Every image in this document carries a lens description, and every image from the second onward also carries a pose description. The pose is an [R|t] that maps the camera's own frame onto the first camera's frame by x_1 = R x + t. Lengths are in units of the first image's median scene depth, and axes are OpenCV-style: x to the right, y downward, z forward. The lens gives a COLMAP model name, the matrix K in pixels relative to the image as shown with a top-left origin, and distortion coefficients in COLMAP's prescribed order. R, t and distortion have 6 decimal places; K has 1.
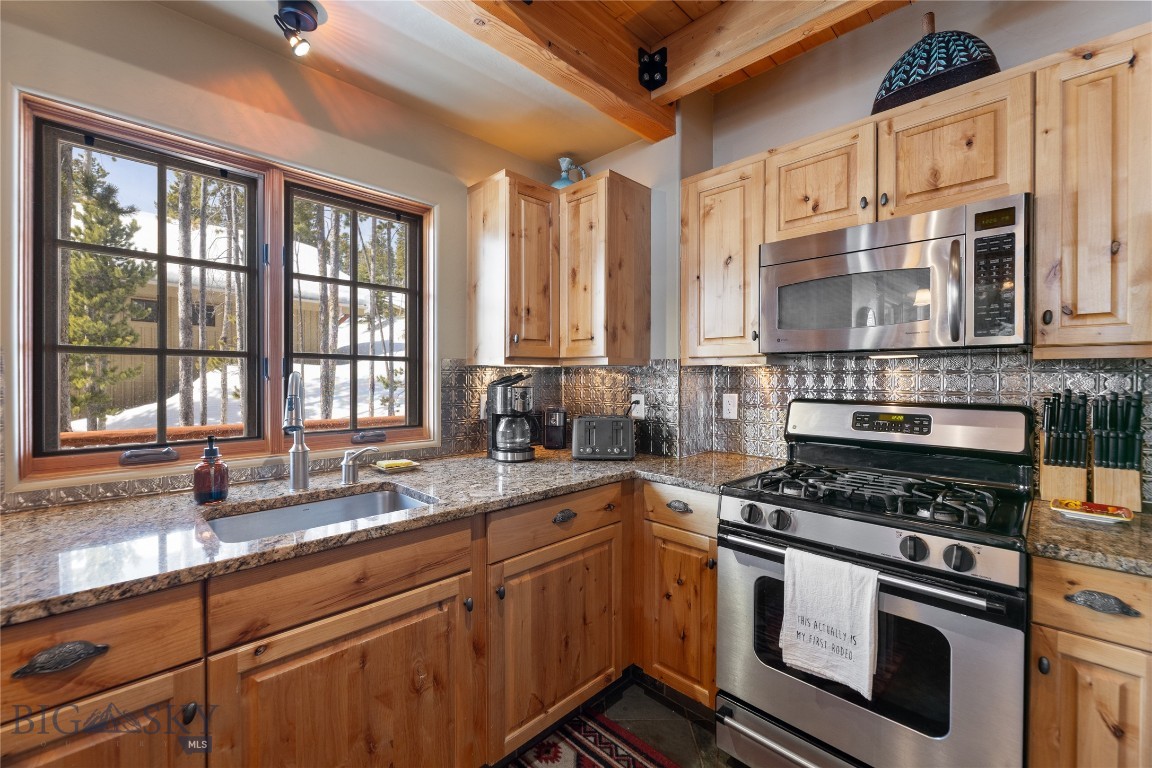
lens RADIAL K [[464.8, 0, 596.9], [0, 464.8, 376.4], [0, 0, 1]] dist [-0.001671, 0.000072]
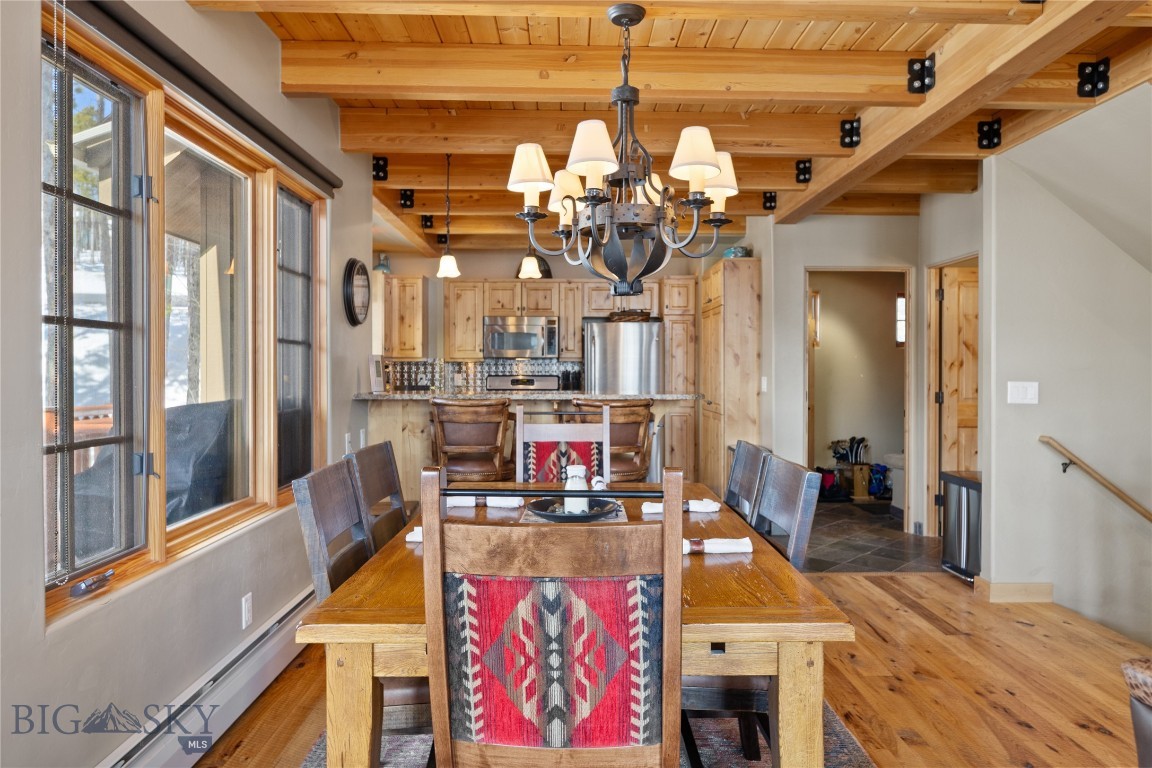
lens RADIAL K [[764.0, 0, 577.1], [0, 764.0, 379.4], [0, 0, 1]] dist [0.000010, 0.000001]
pose [[0.716146, -0.010193, 0.697877, -2.479516], [0.000570, 0.999902, 0.014019, 0.016016], [-0.697951, -0.009642, 0.716081, -2.674760]]
